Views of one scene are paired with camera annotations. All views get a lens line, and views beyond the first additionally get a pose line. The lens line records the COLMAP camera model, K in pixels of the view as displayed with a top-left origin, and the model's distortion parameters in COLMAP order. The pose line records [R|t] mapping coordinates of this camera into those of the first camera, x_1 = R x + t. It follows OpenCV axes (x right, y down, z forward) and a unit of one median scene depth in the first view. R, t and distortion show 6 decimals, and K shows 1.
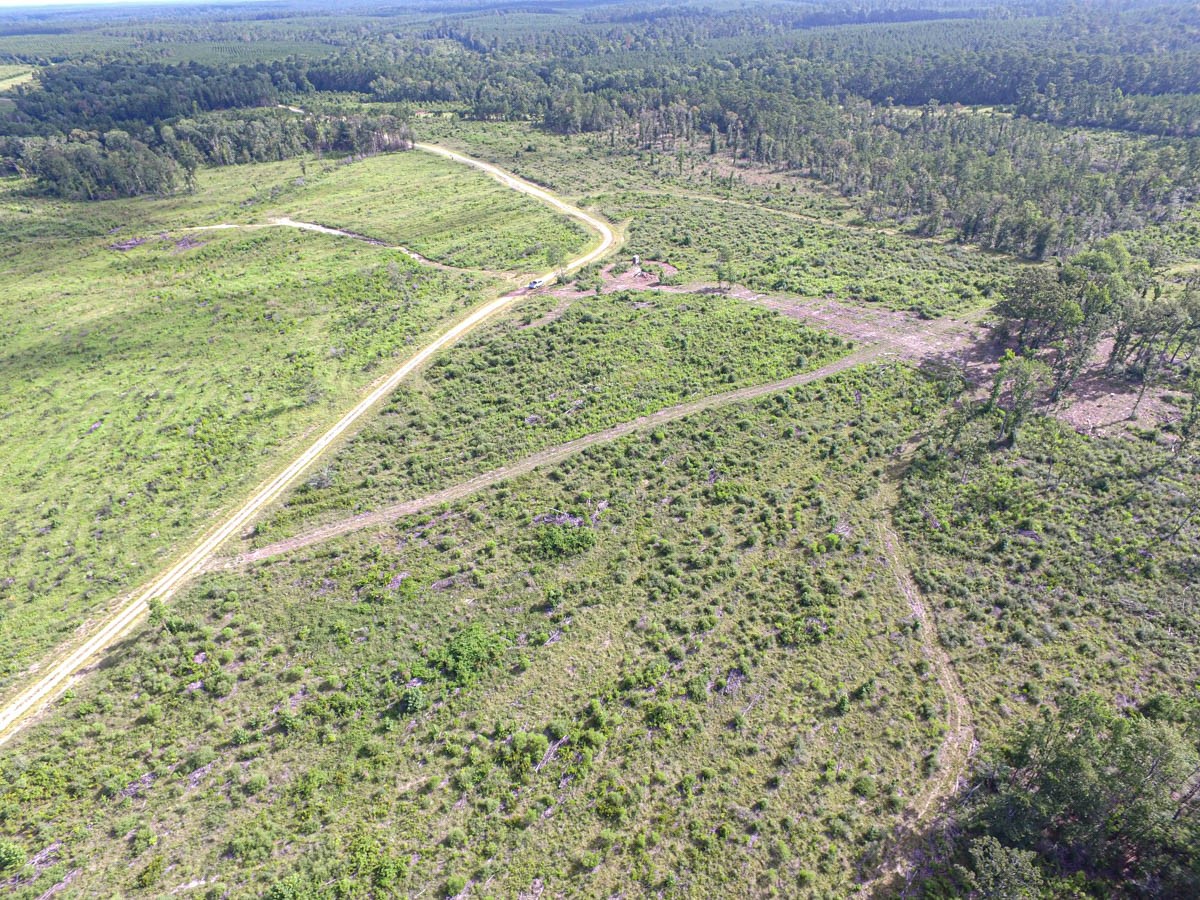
lens RADIAL K [[706.2, 0, 618.3], [0, 706.2, 445.7], [0, 0, 1]] dist [-0.011770, 0.014629]
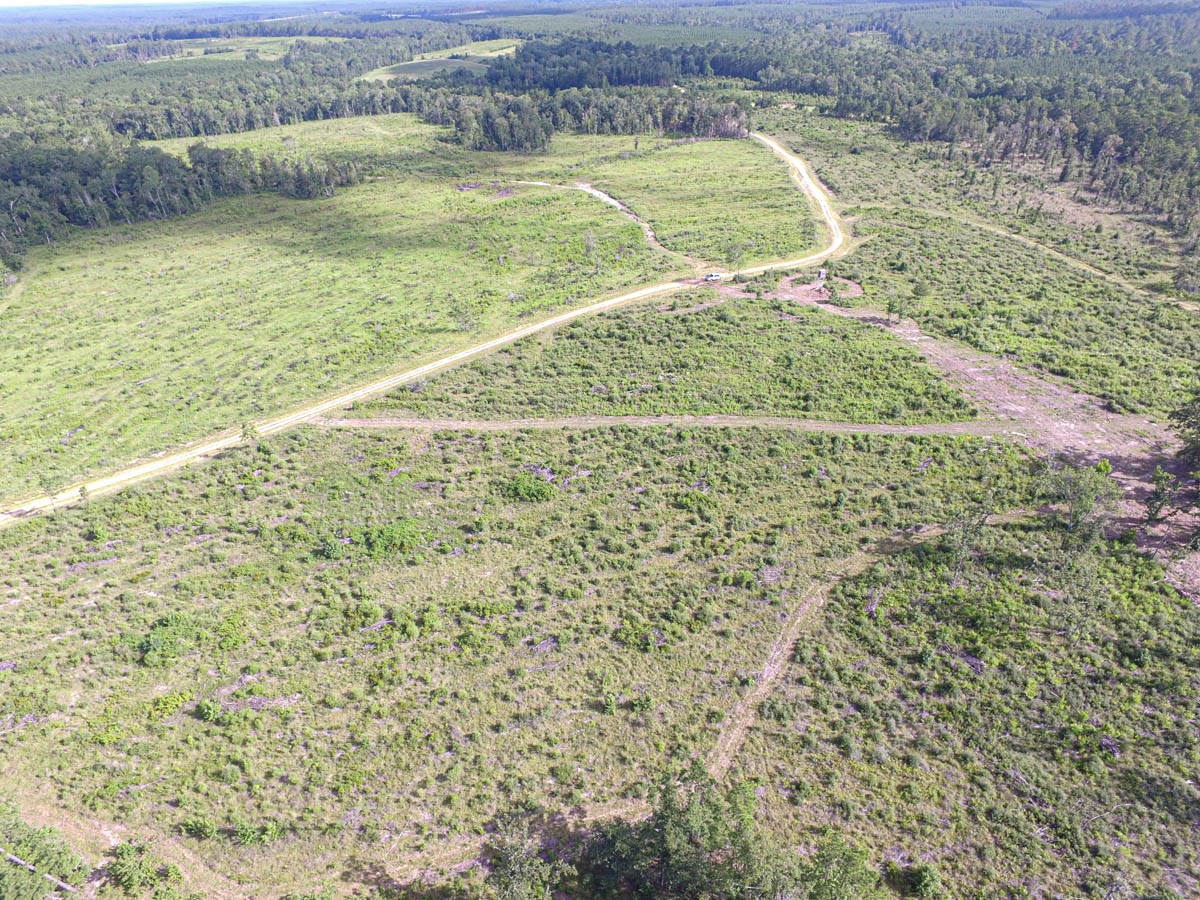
lens RADIAL K [[706.2, 0, 618.3], [0, 706.2, 445.7], [0, 0, 1]] dist [-0.011770, 0.014629]
pose [[0.848259, 0.300455, -0.436100, 0.446206], [-0.295070, 0.951958, 0.081919, -0.056873], [0.439762, 0.059192, 0.896162, 0.035727]]
